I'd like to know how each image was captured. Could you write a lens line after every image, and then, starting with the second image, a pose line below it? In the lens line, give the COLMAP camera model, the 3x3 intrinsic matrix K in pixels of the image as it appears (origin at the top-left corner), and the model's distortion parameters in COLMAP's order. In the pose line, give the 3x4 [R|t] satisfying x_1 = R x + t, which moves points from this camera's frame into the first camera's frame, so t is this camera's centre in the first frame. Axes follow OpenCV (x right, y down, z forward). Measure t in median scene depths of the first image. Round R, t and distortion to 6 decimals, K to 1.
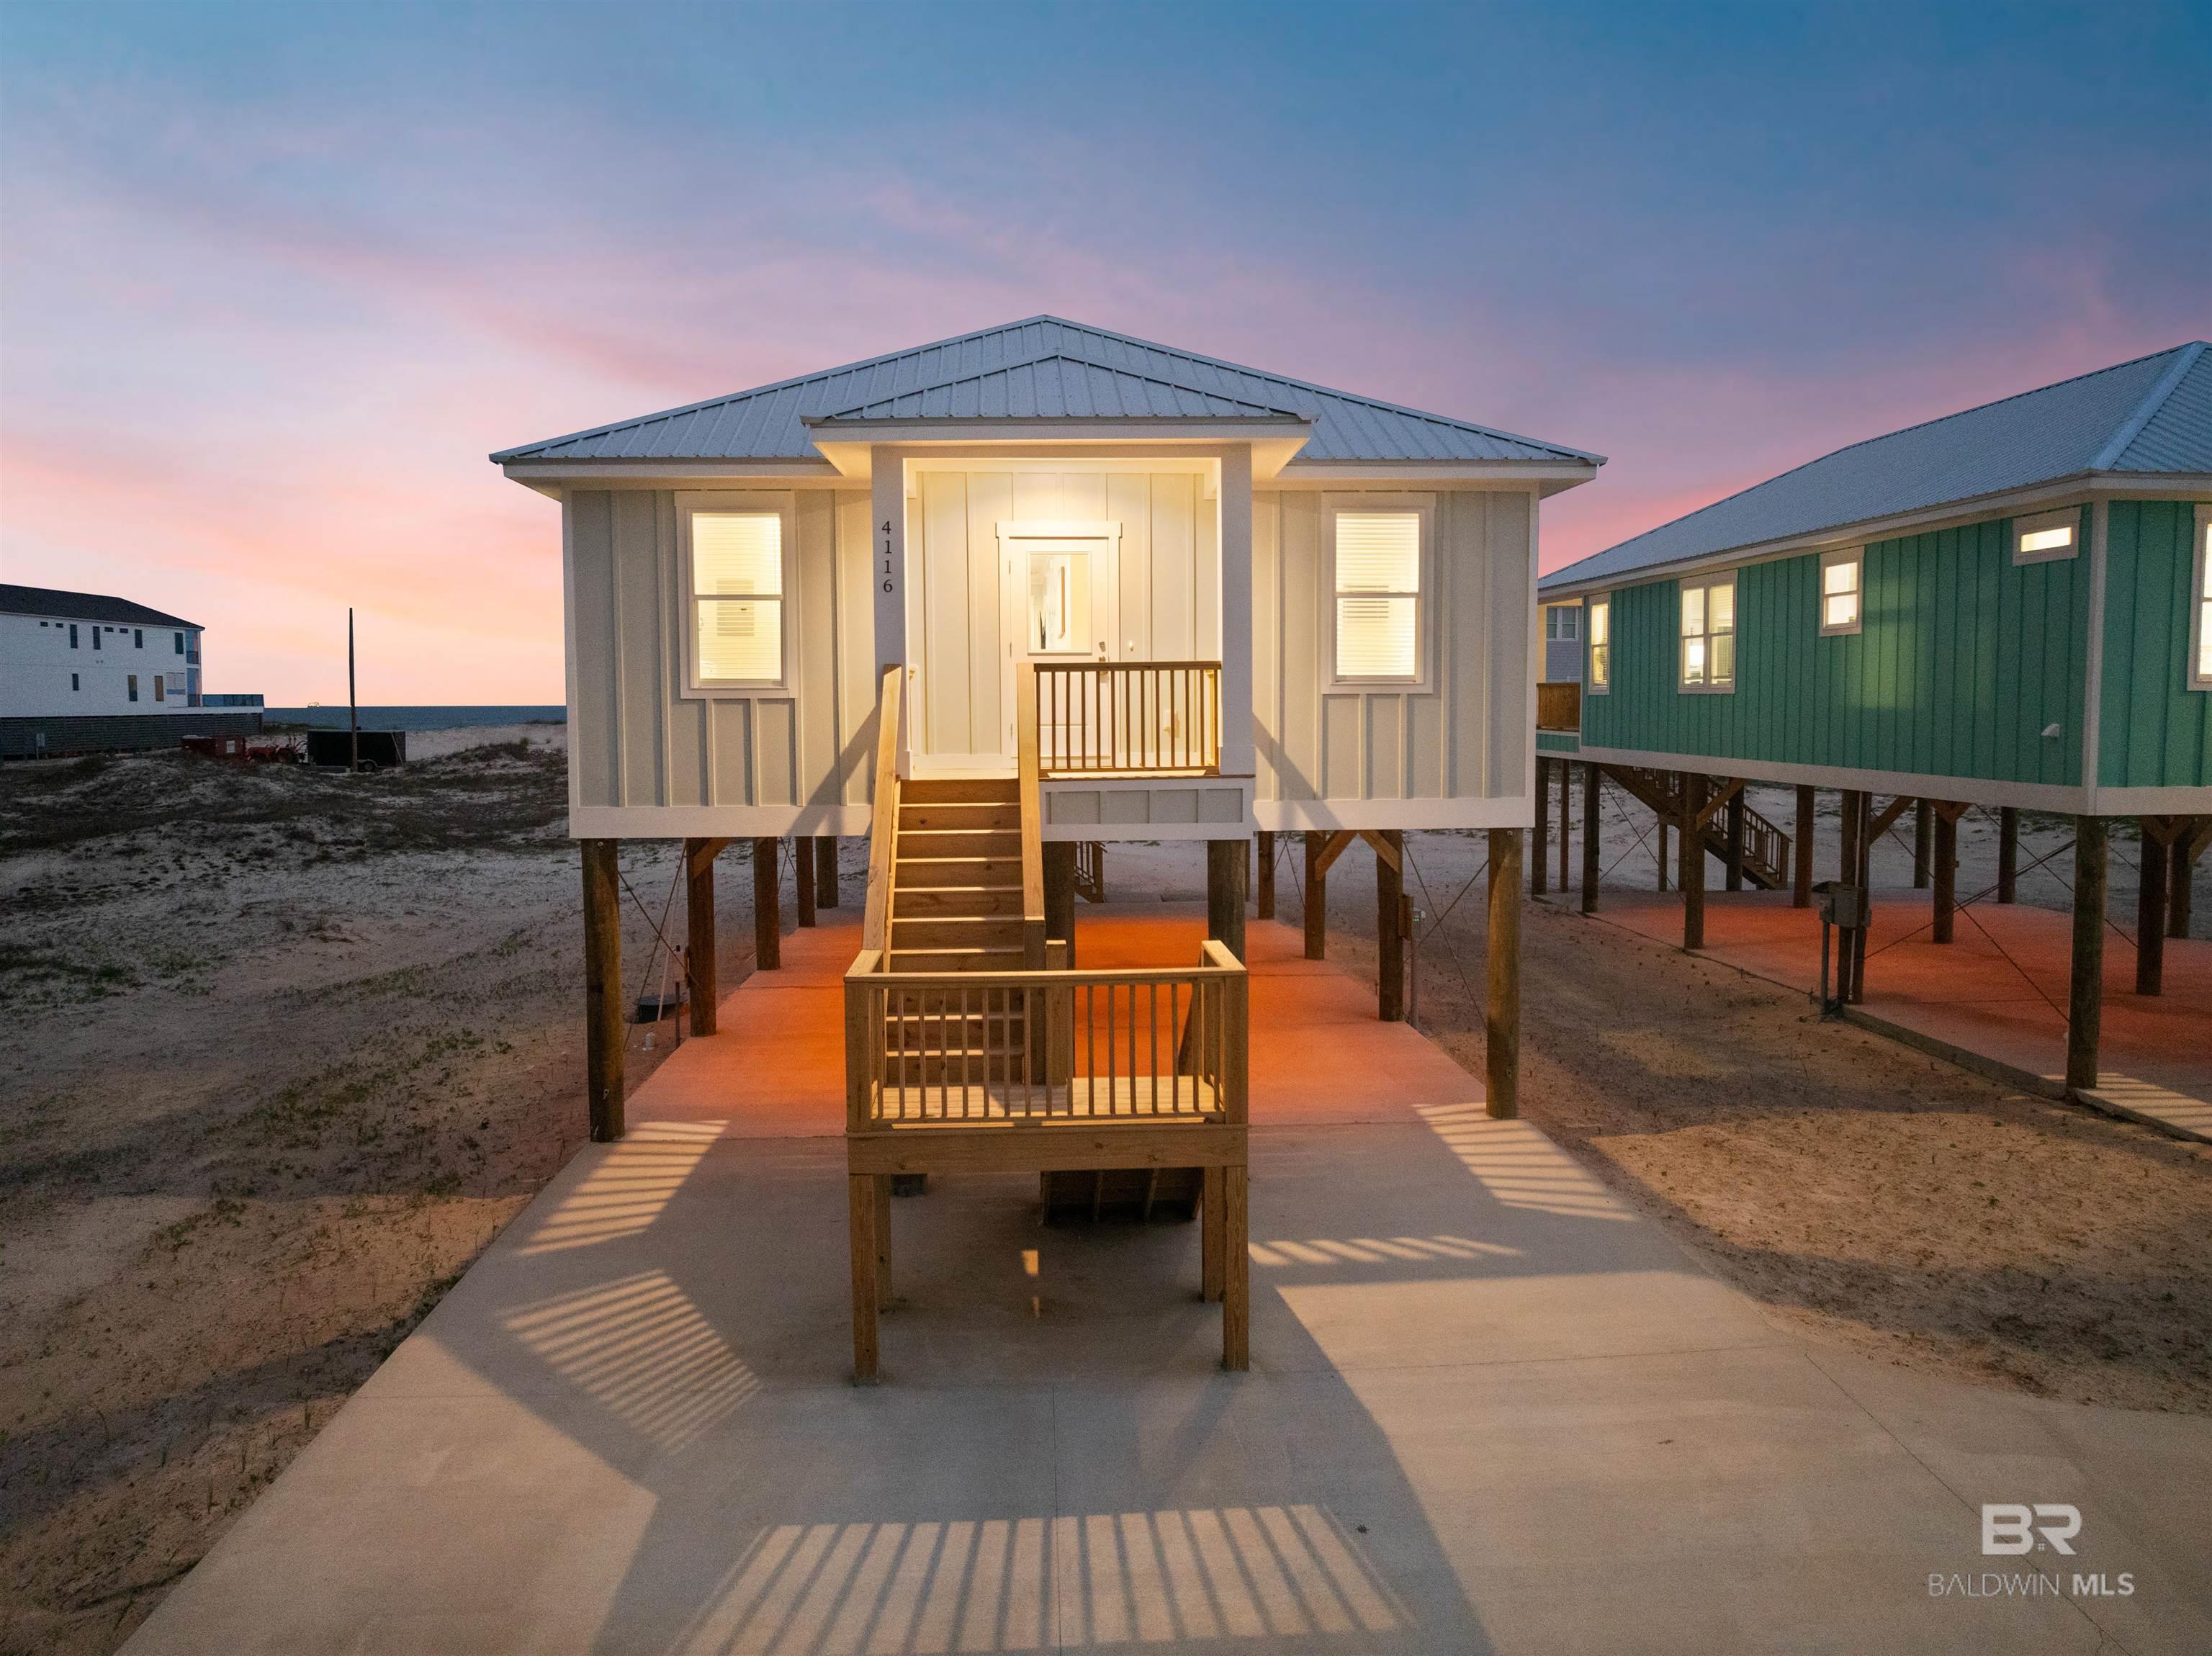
lens RADIAL K [[1564.6, 0, 1113.4], [0, 1564.6, 801.8], [0, 0, 1]] dist [-0.071407, 0.051701]
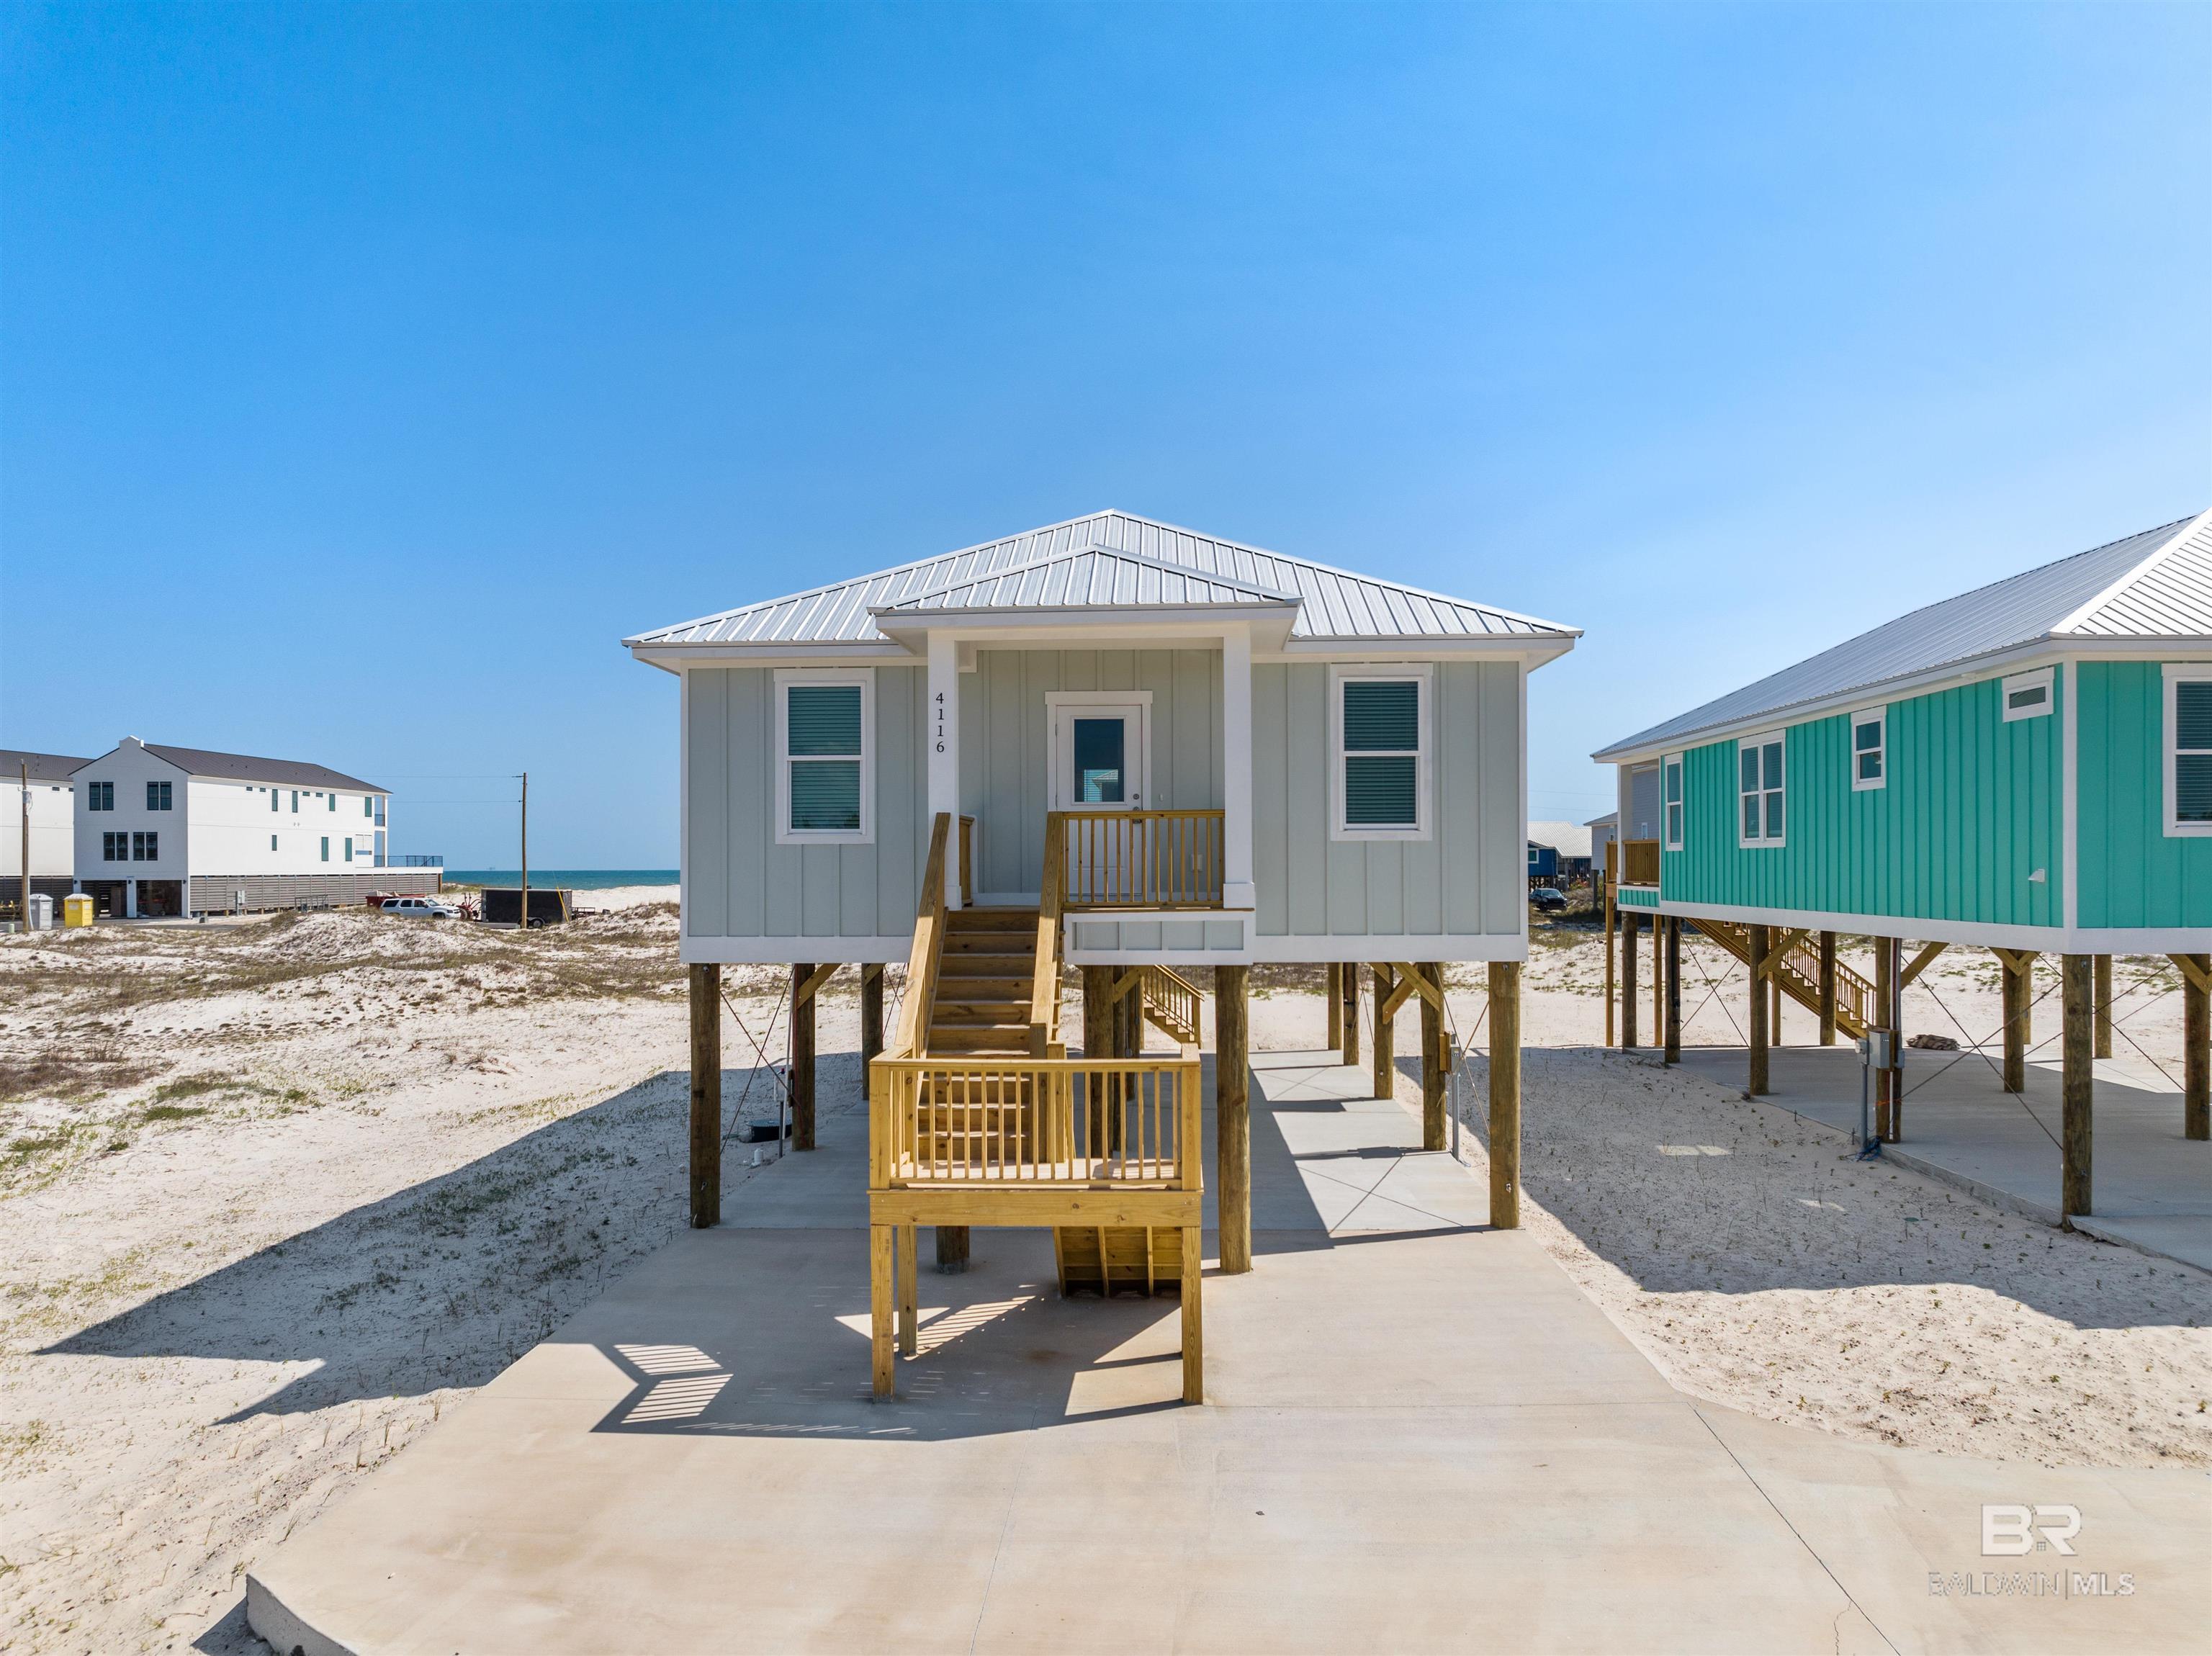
lens RADIAL K [[1573.6, 0, 1121.1], [0, 1573.6, 847.6], [0, 0, 1]] dist [-0.043250, 0.006252]
pose [[0.995484, 0.000701, -0.094928, 0.048007], [-0.007989, 0.997044, -0.076414, 0.012773], [0.094594, 0.076827, 0.992547, -0.076452]]
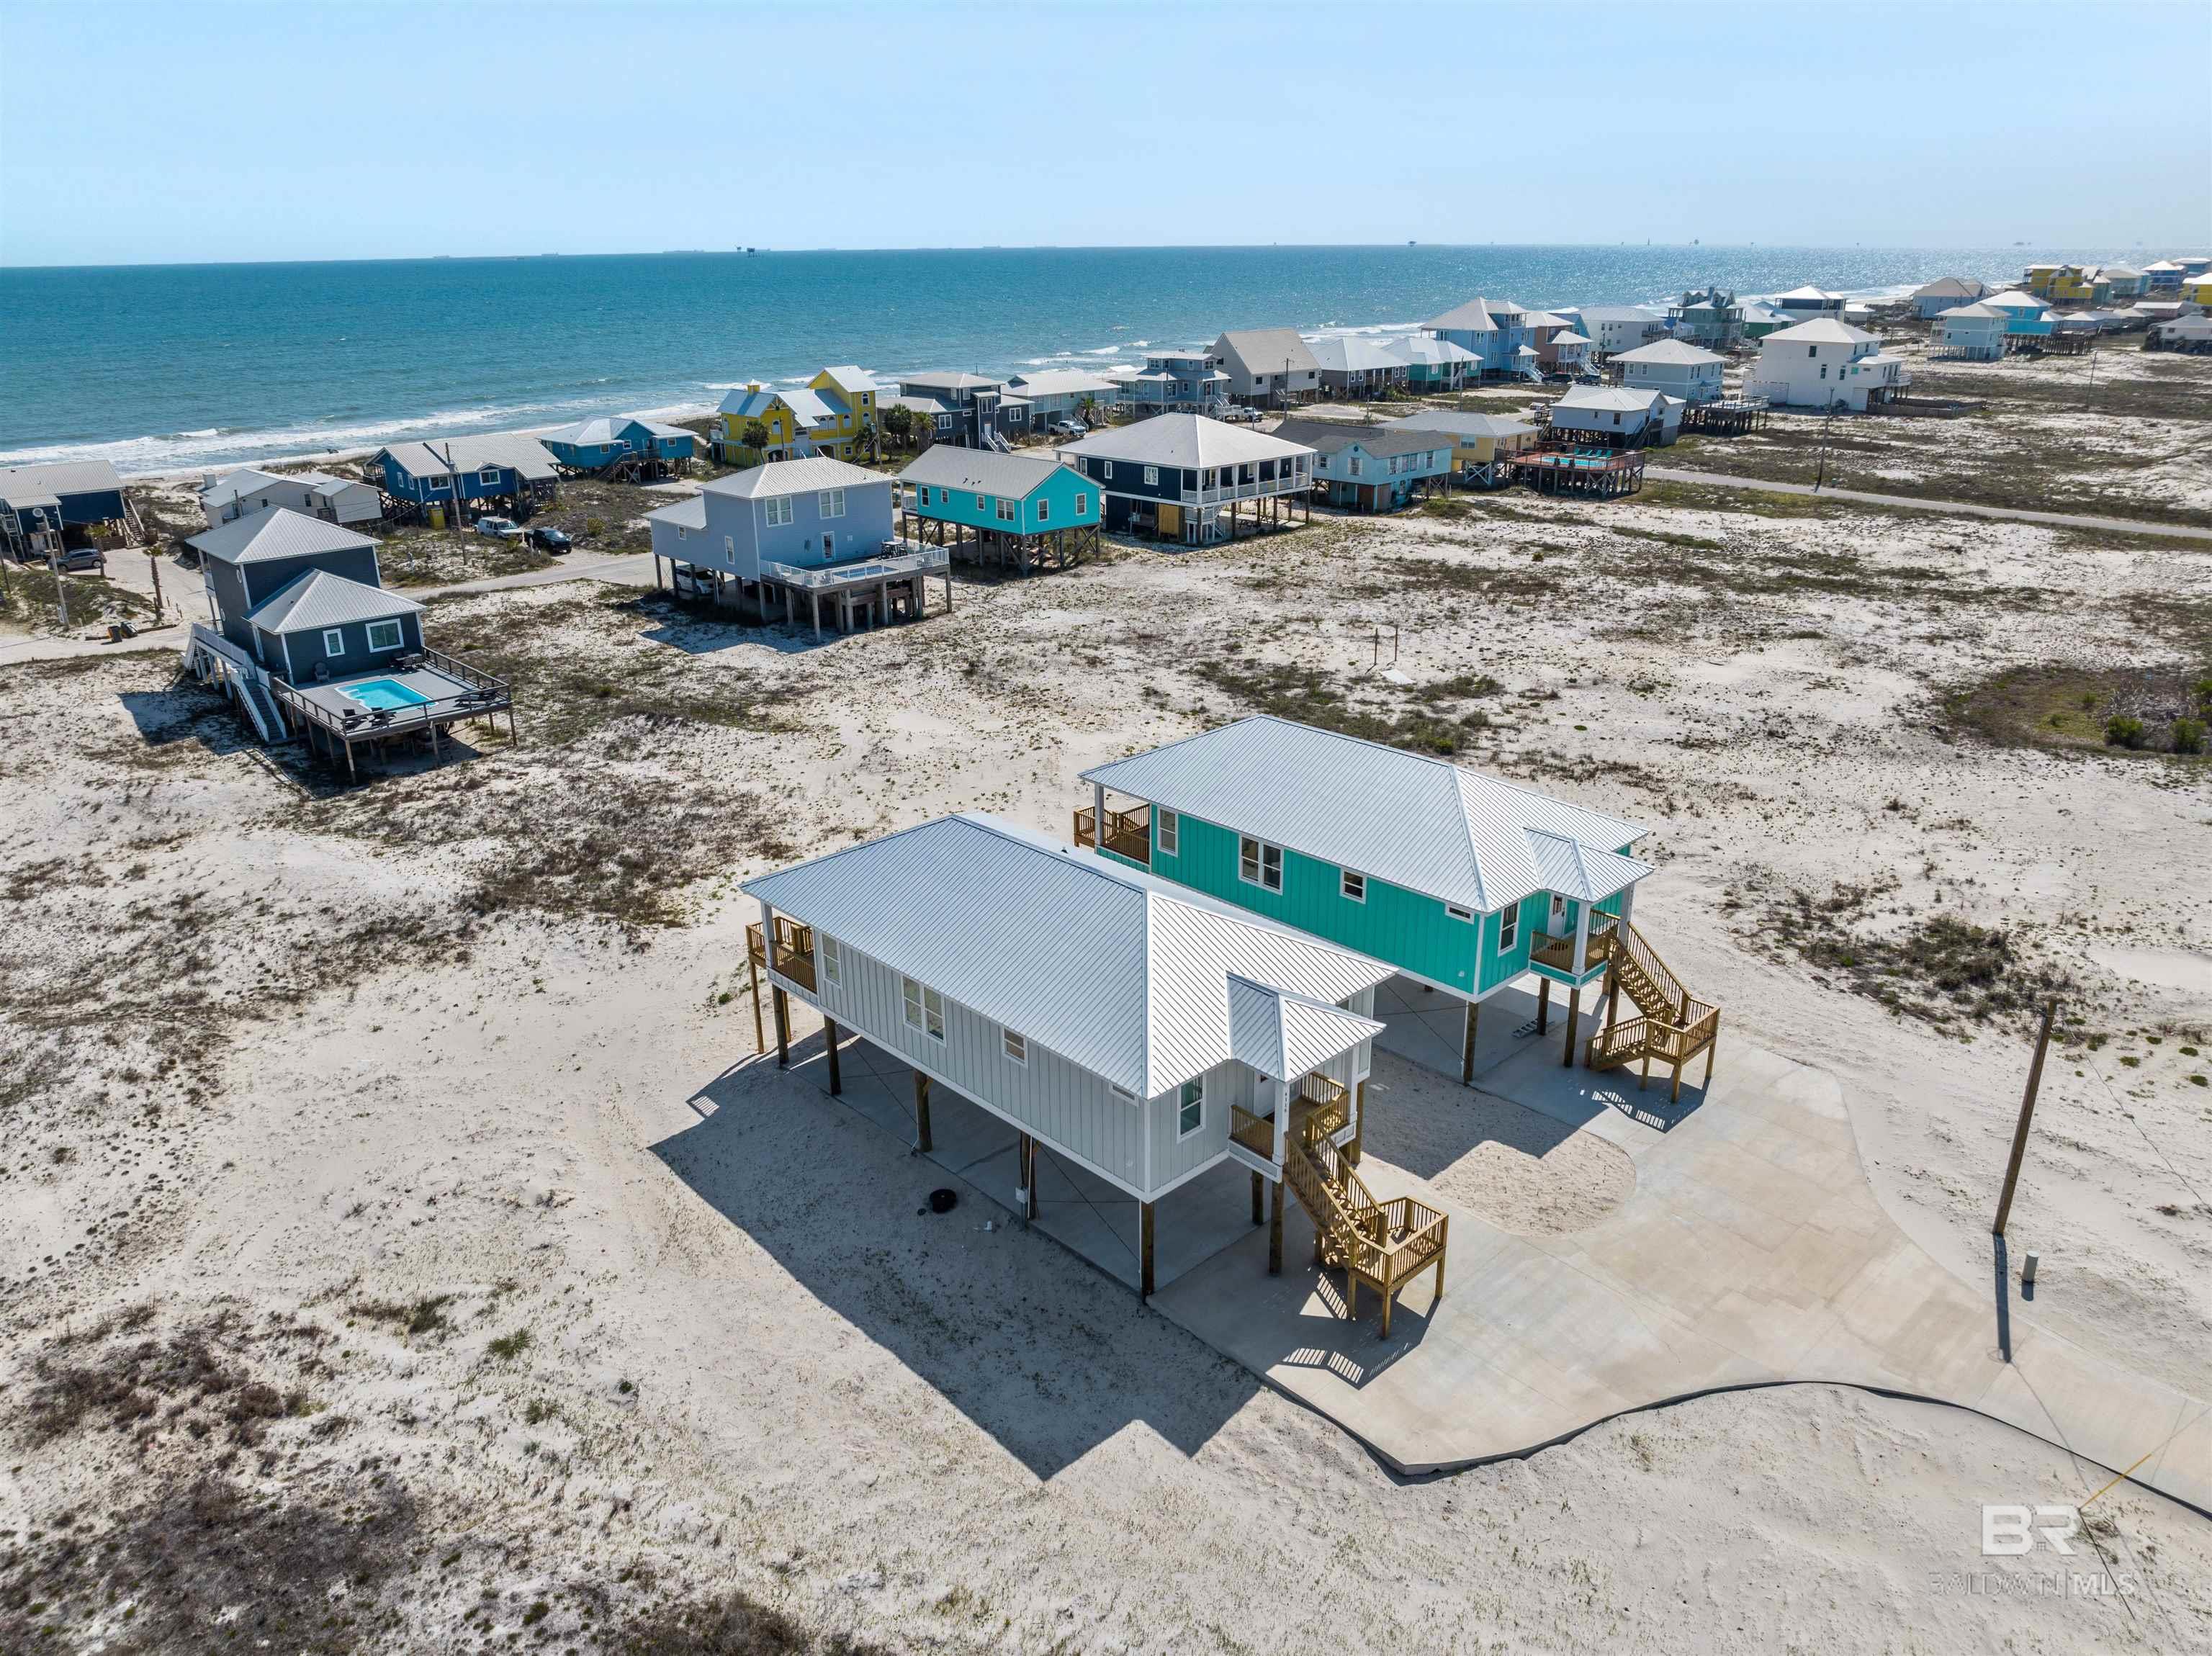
lens RADIAL K [[1557.6, 0, 1116.4], [0, 1557.6, 820.2], [0, 0, 1]] dist [-0.041468, 0.002344]
pose [[0.763860, -0.224380, 0.605121, -0.976392], [0.044920, 0.953828, 0.296977, -0.738675], [-0.643817, -0.199667, 0.738670, -0.435809]]
